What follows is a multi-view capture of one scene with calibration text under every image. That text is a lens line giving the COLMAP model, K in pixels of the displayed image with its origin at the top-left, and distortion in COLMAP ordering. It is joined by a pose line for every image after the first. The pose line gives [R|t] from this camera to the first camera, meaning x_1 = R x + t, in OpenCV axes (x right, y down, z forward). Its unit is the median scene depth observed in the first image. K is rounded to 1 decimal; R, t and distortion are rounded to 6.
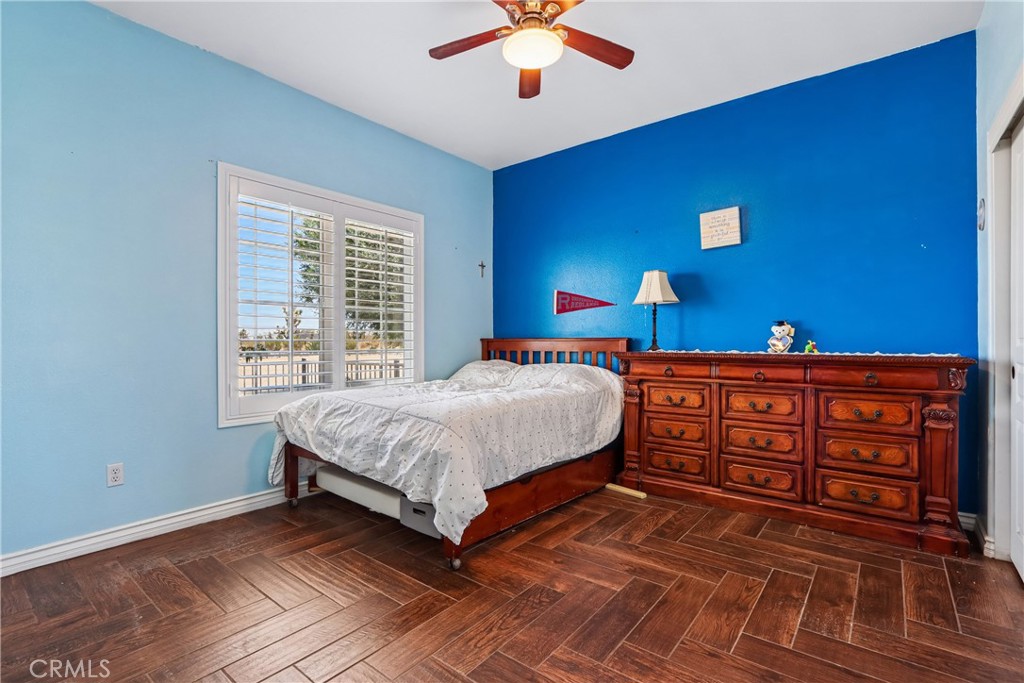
lens RADIAL K [[477.6, 0, 507.0], [0, 477.6, 342.8], [0, 0, 1]] dist [-0.007524, 0.000182]
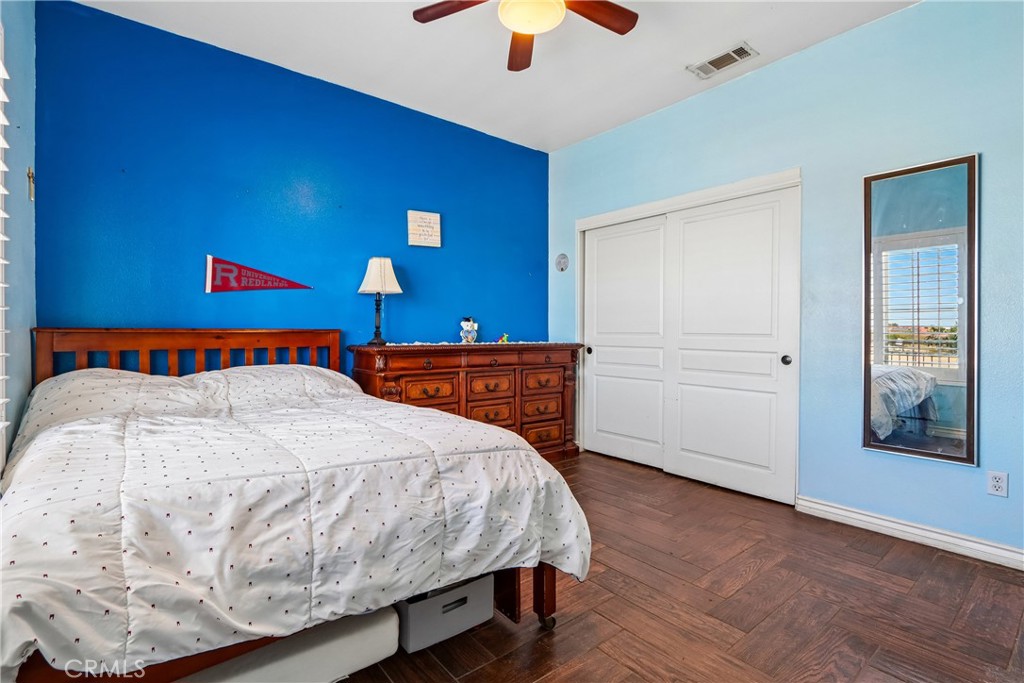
lens RADIAL K [[477.6, 0, 507.0], [0, 477.6, 342.8], [0, 0, 1]] dist [-0.007524, 0.000182]
pose [[0.220591, -0.016905, 0.975220, -0.622056], [0.000217, 0.999851, 0.017283, -0.002383], [-0.975366, -0.003601, 0.220562, 0.633722]]
